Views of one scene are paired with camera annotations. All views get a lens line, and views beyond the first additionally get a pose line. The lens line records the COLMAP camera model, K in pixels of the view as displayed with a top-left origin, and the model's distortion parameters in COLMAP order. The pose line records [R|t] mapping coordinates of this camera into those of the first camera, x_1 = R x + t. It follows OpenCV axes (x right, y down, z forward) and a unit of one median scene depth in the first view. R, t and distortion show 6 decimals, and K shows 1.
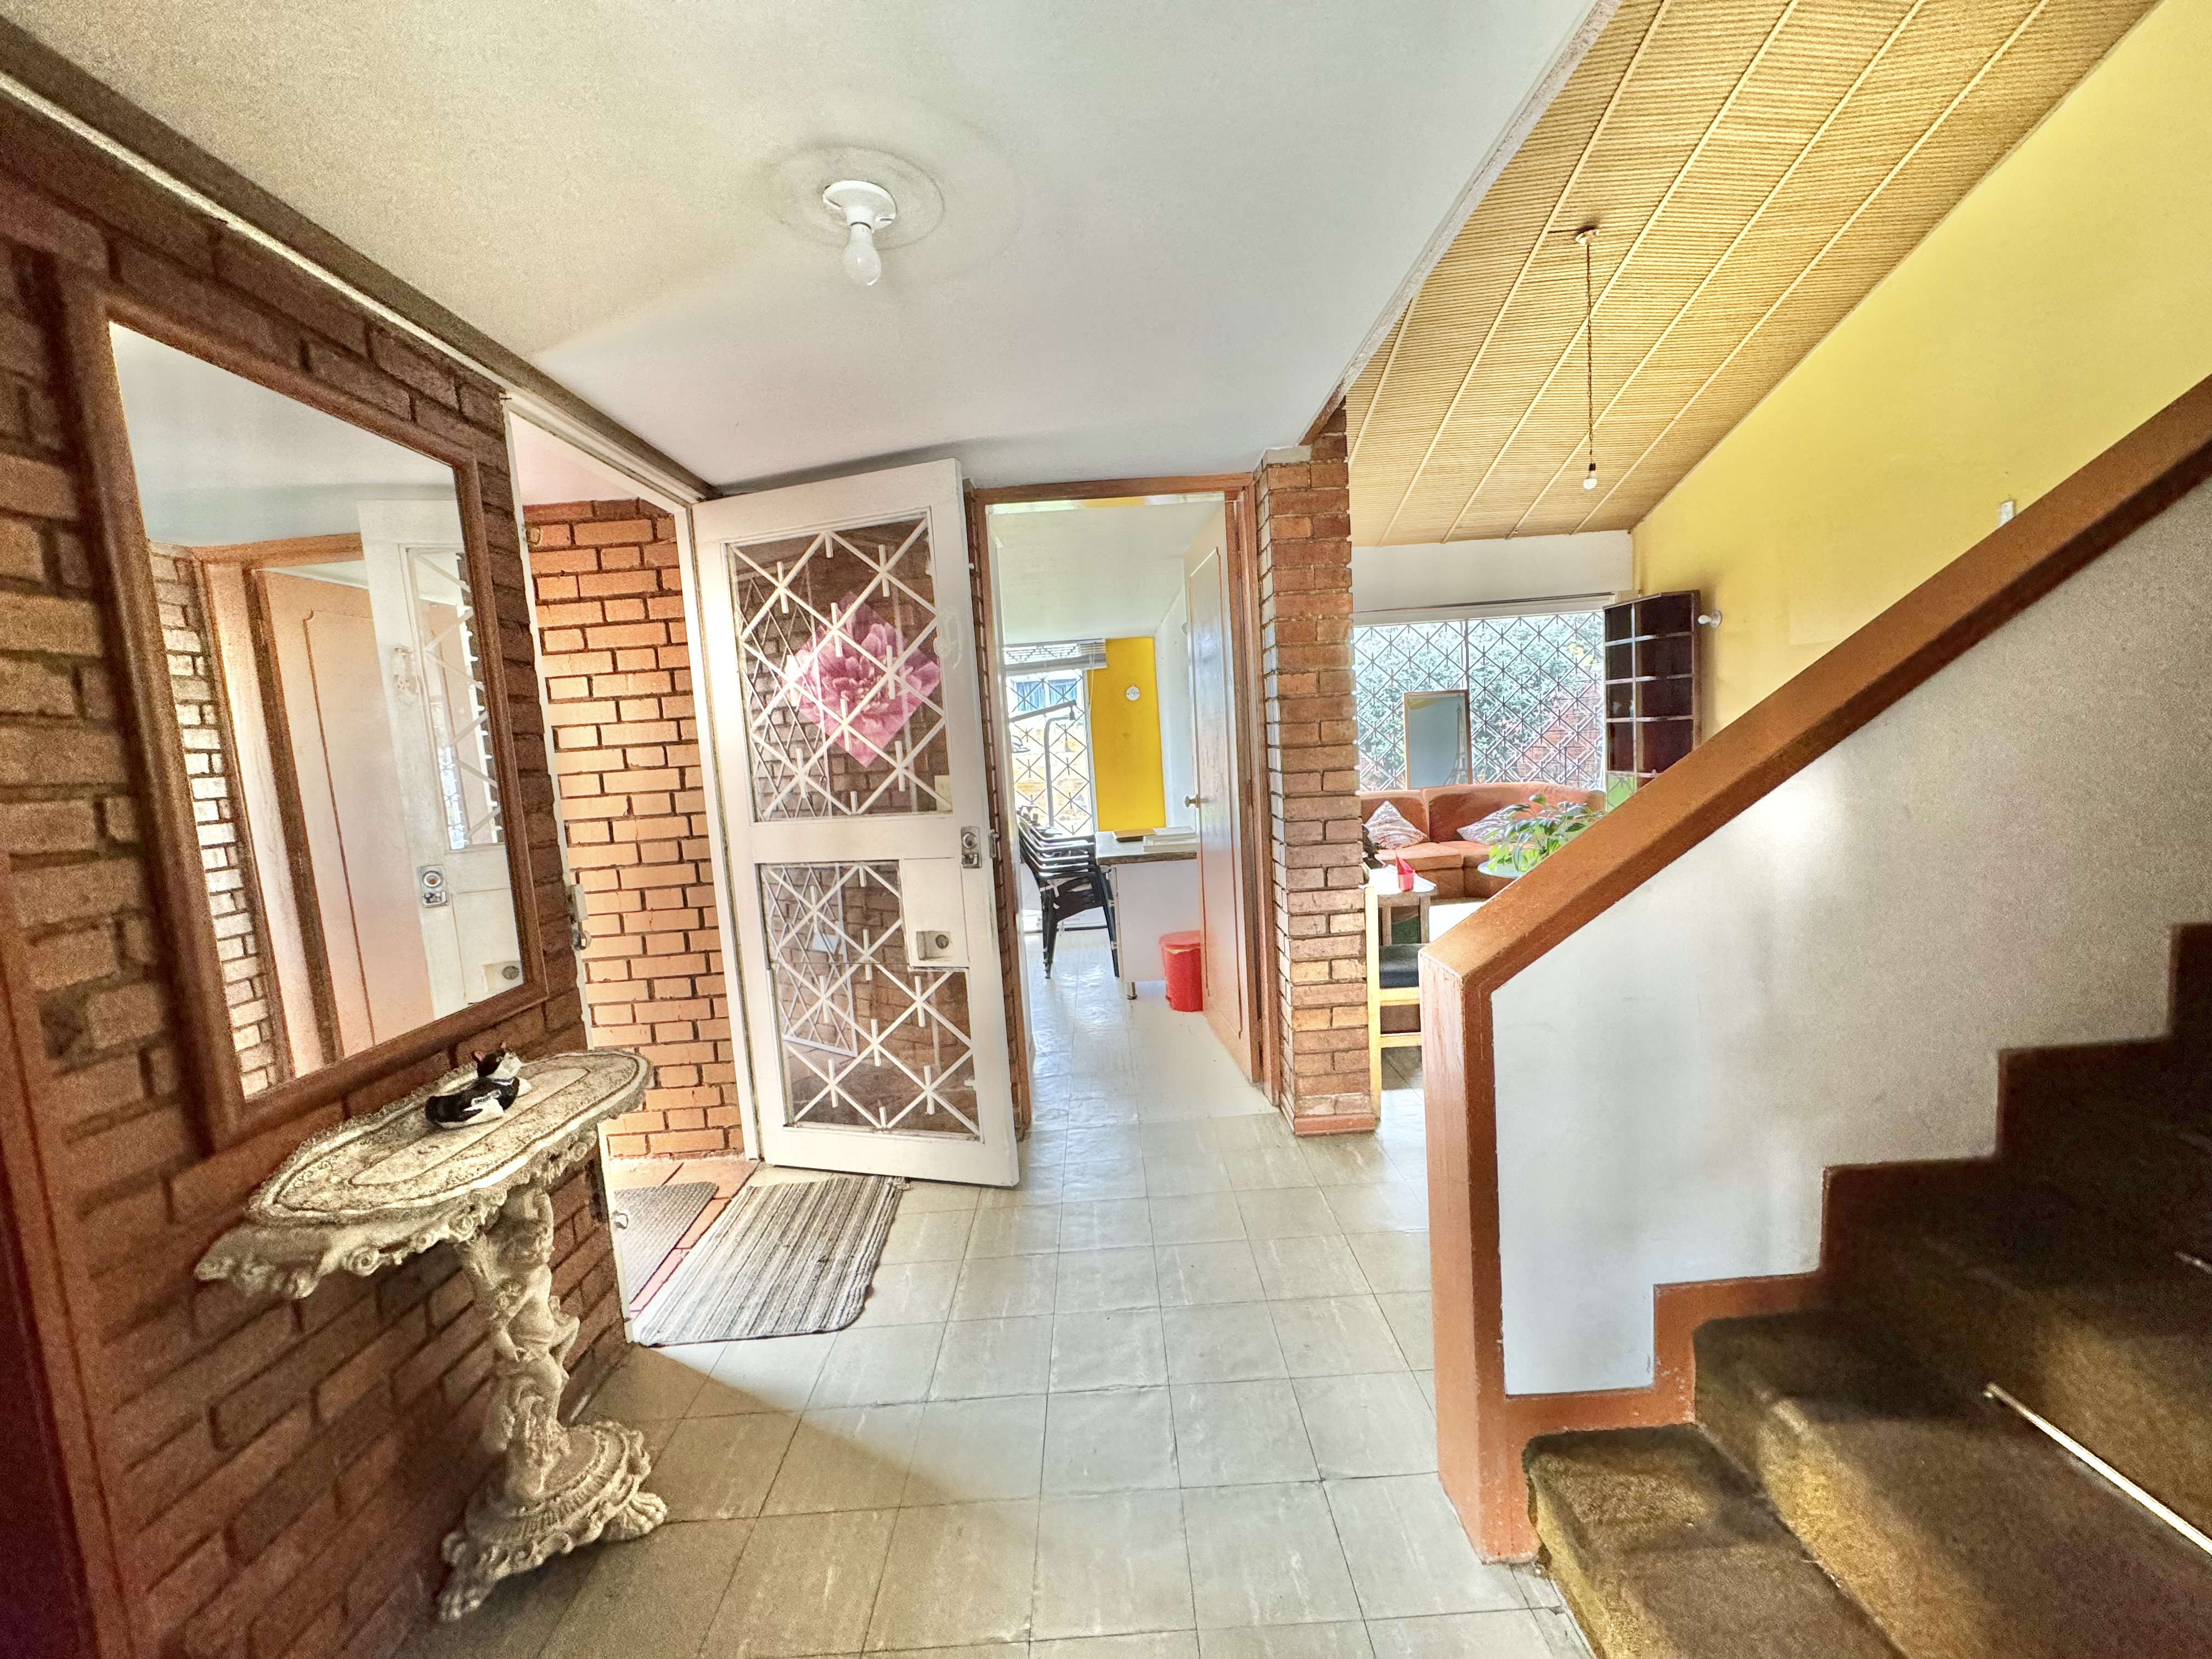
lens RADIAL K [[880.3, 0, 1107.4], [0, 880.3, 827.5], [0, 0, 1]] dist [-0.001006, 0.000112]
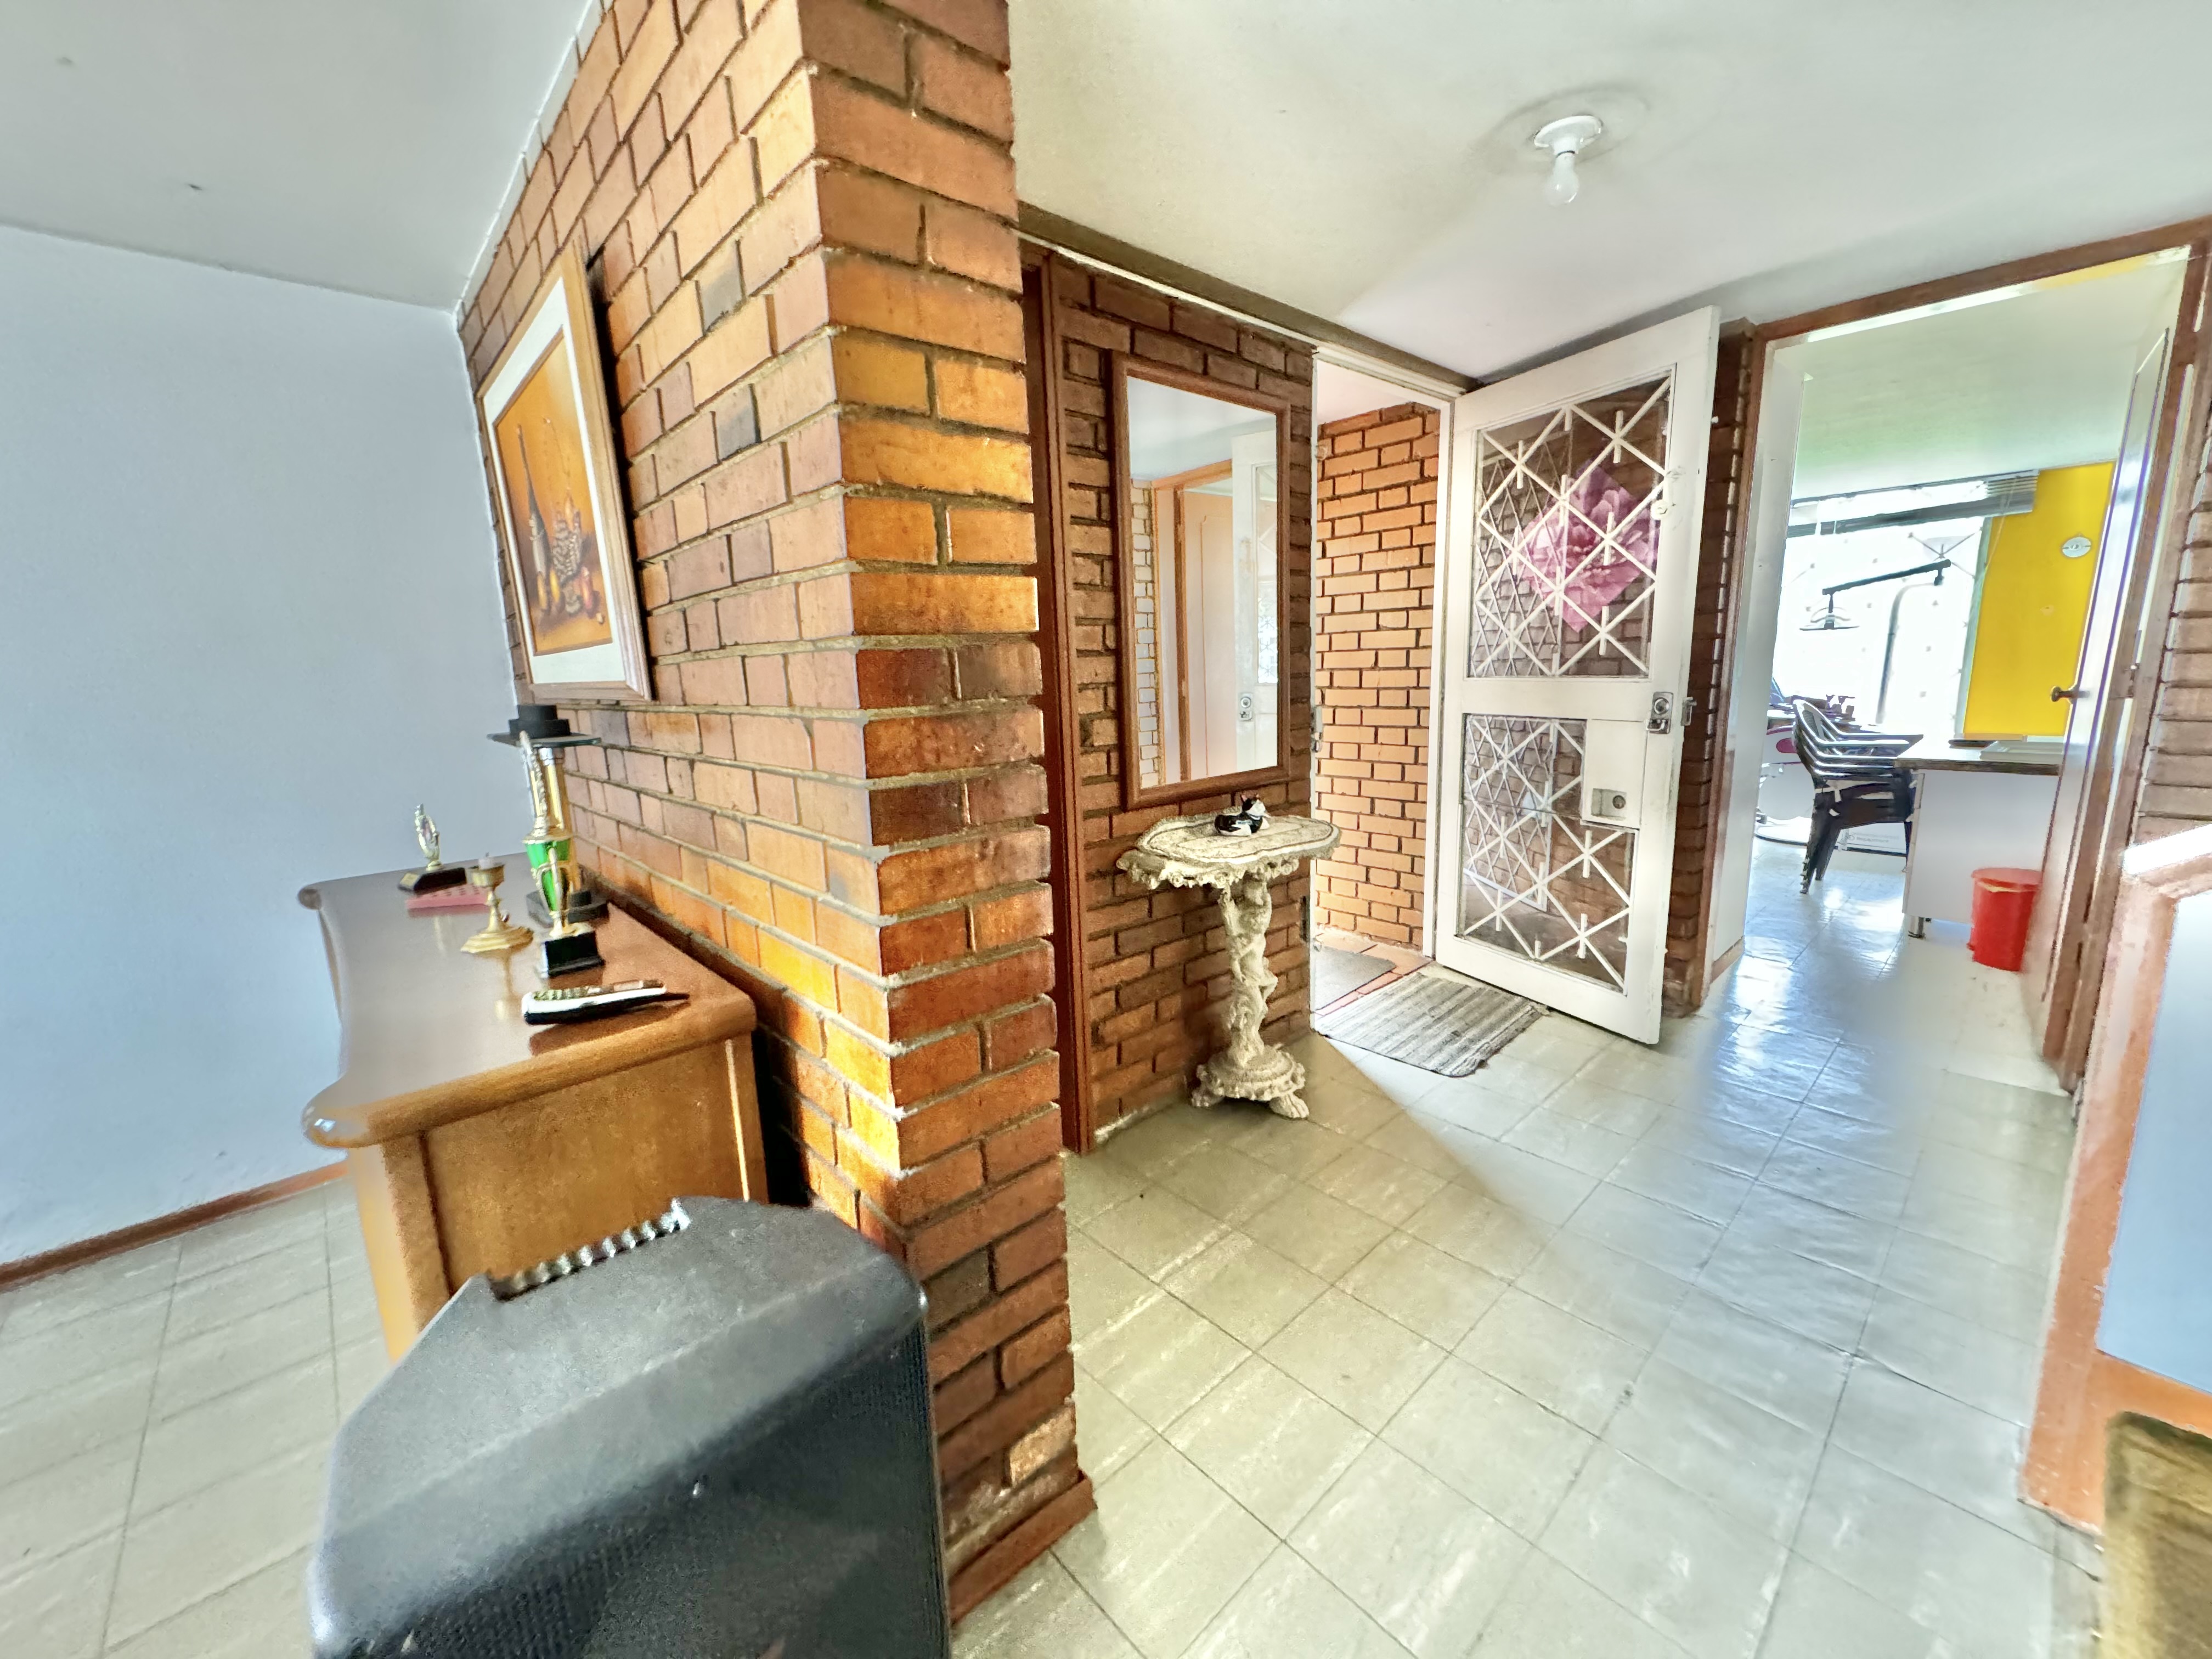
lens RADIAL K [[884.7, 0, 1106.0], [0, 884.7, 829.5], [0, 0, 1]] dist [-0.001274, -0.000204]
pose [[0.665120, 0.182961, -0.723976, 0.188658], [-0.082271, 0.981572, 0.172477, 0.032654], [0.742191, -0.055155, 0.667915, -0.173402]]
